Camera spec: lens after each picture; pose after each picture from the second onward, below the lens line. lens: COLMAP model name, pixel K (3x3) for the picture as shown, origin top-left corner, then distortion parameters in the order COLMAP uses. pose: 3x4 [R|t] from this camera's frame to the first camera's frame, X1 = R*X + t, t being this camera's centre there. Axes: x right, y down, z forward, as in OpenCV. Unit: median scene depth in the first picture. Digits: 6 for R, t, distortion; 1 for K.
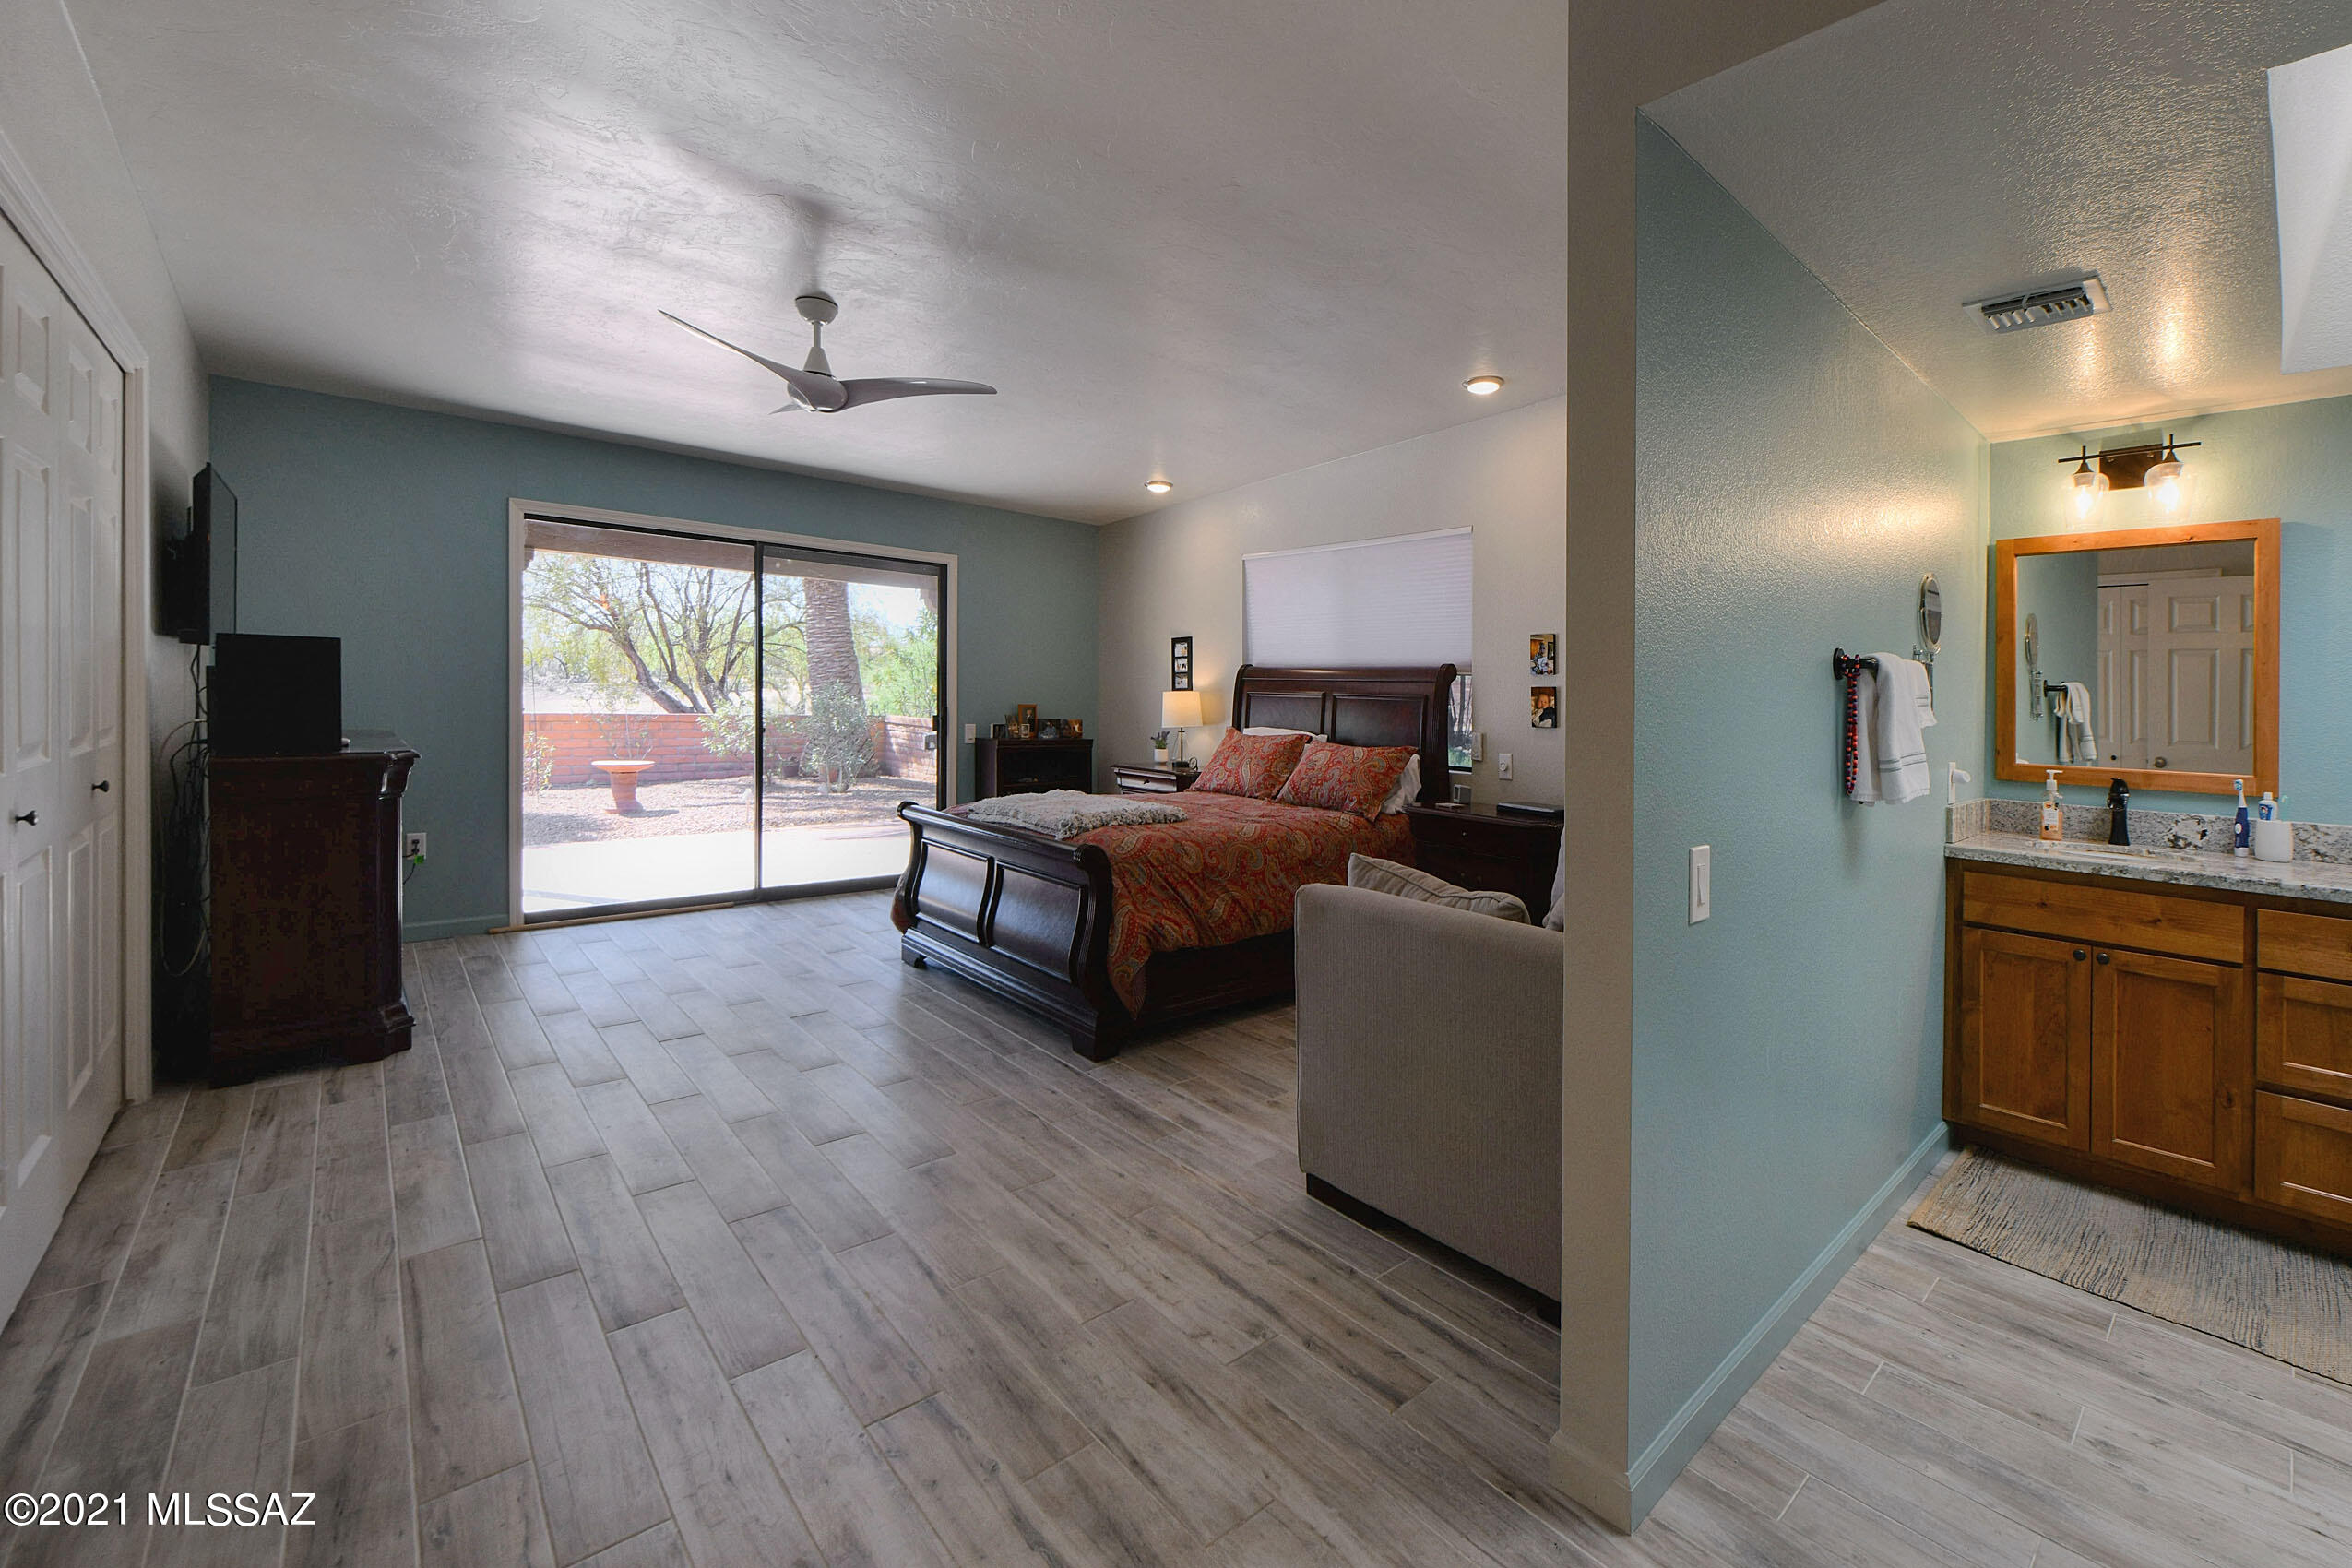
lens RADIAL K [[974.0, 0, 1240.9], [0, 974.0, 699.9], [0, 0, 1]] dist [-0.001973, -0.000561]
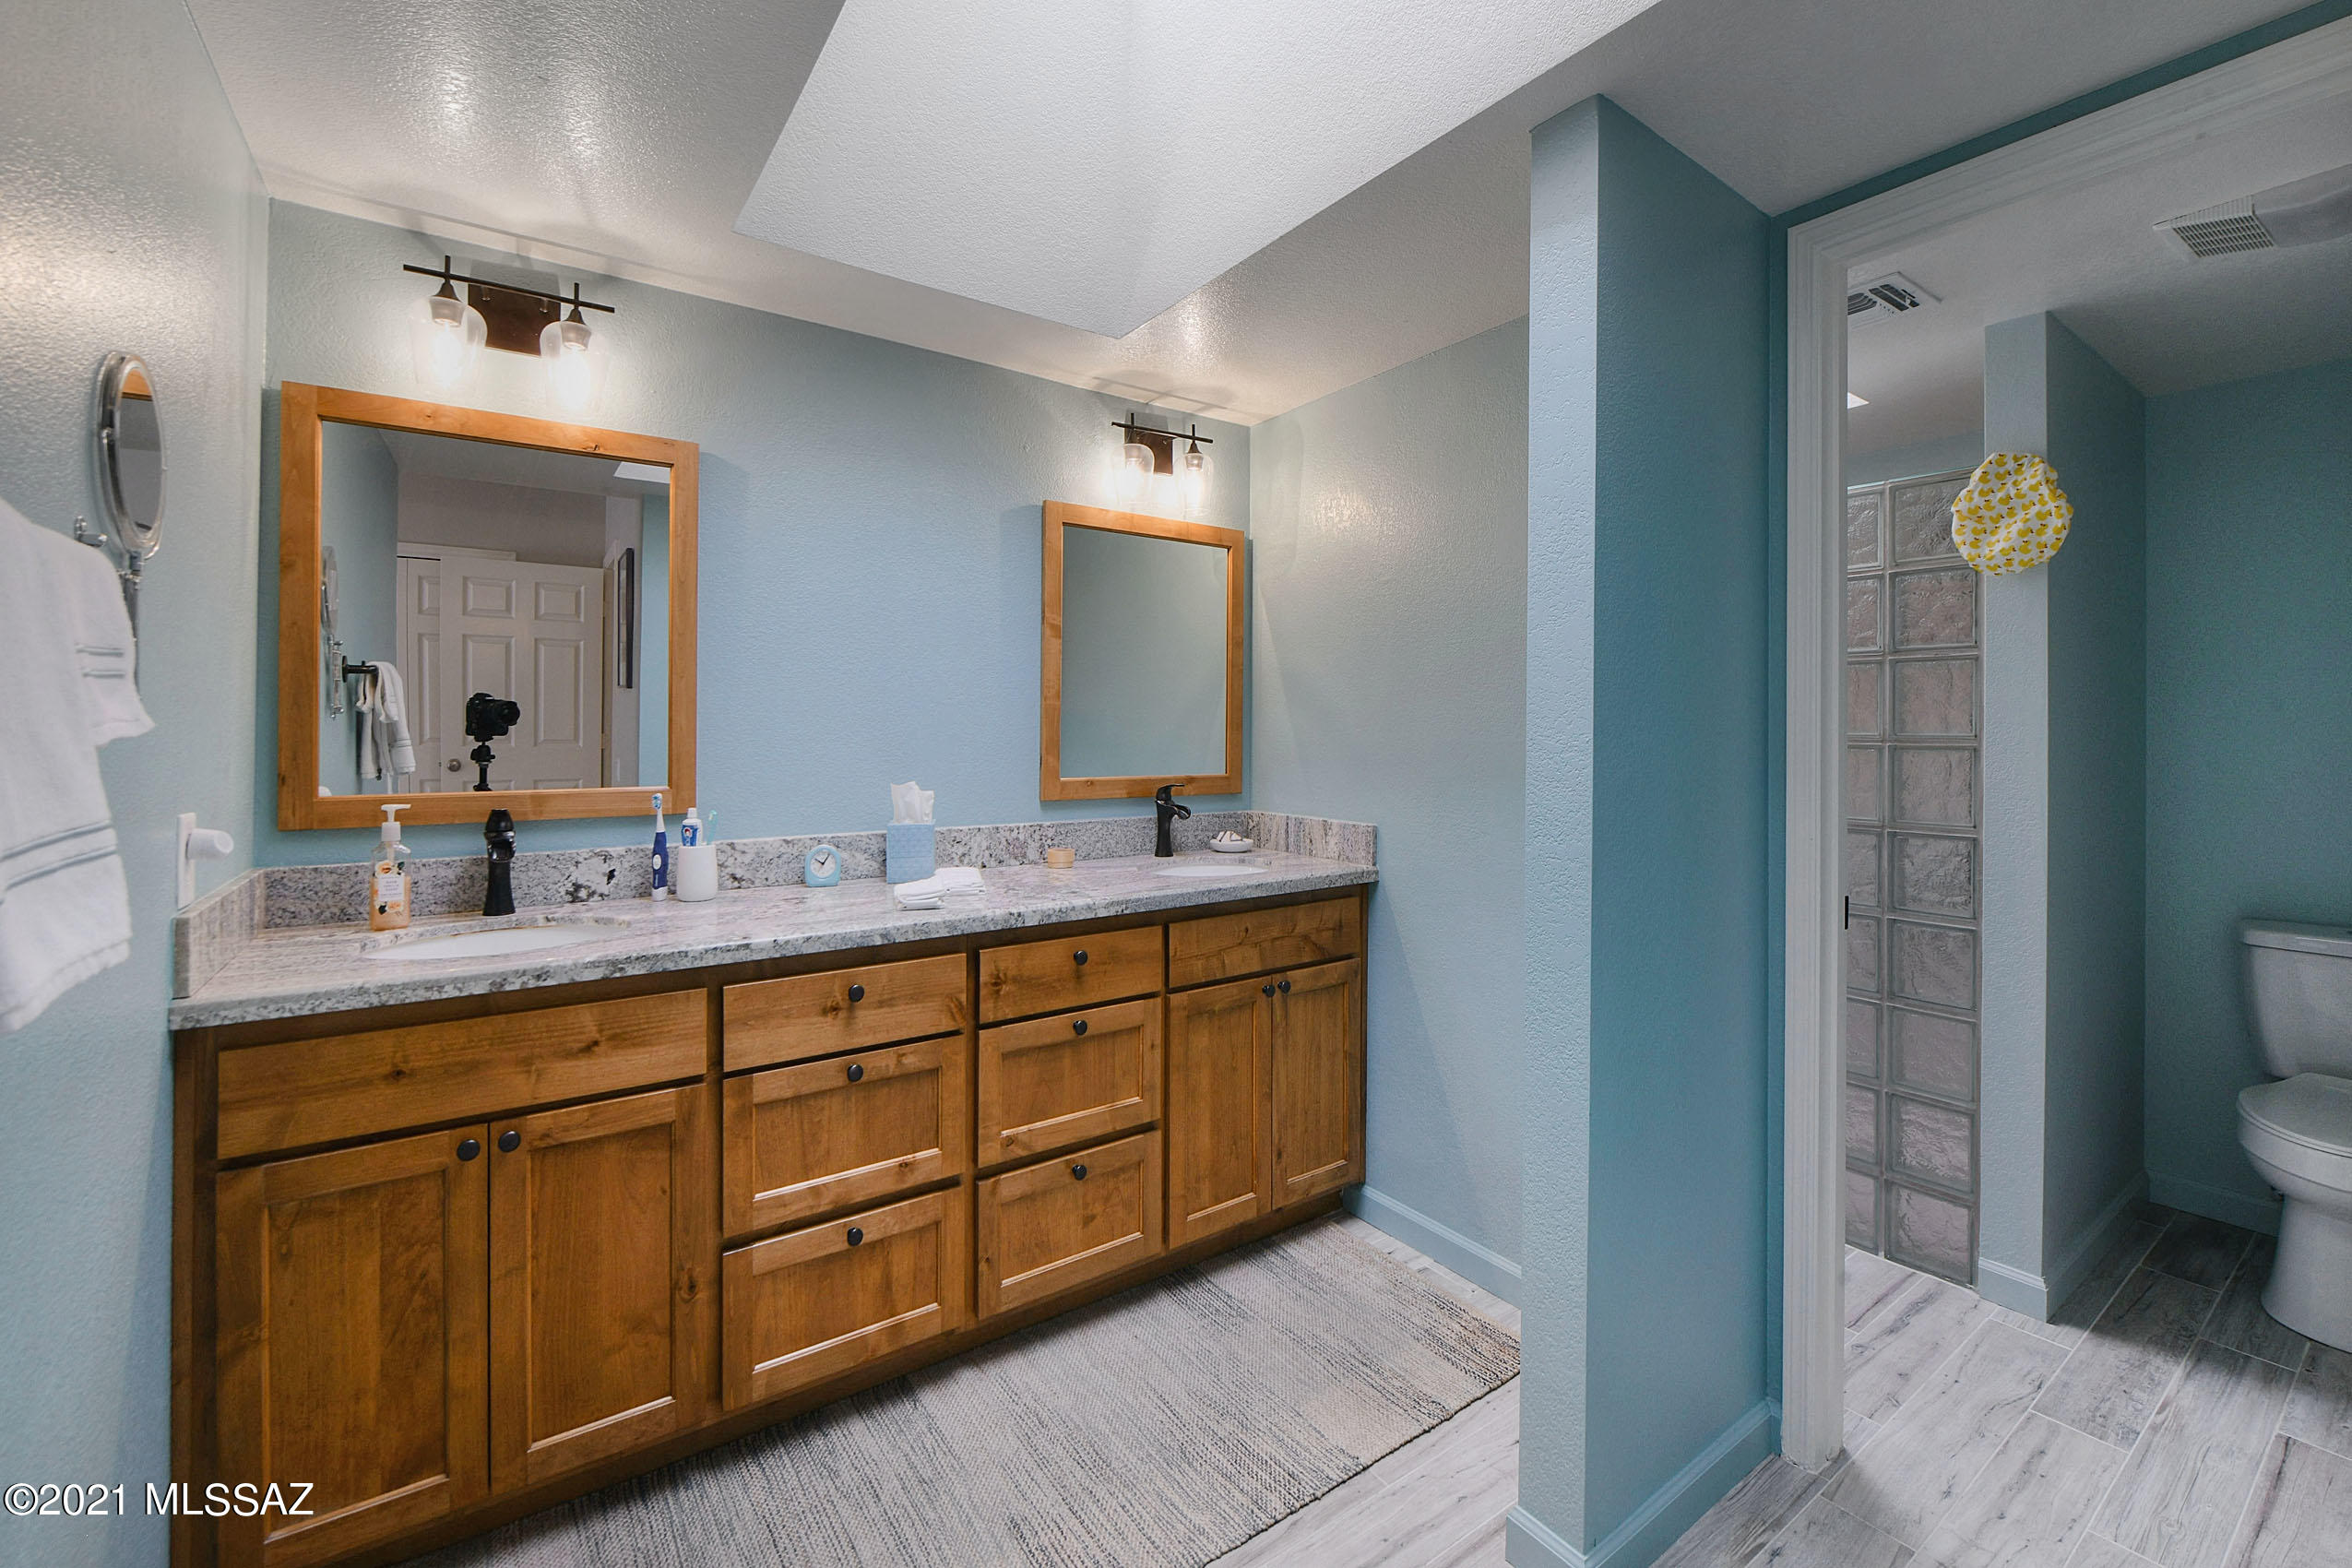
lens RADIAL K [[974.0, 0, 1240.9], [0, 974.0, 699.9], [0, 0, 1]] dist [-0.001973, -0.000561]
pose [[0.100099, -0.001179, 0.994977, 0.340504], [-0.000358, 0.999999, 0.001221, 0.010799], [-0.994977, -0.000479, 0.100098, 0.480140]]
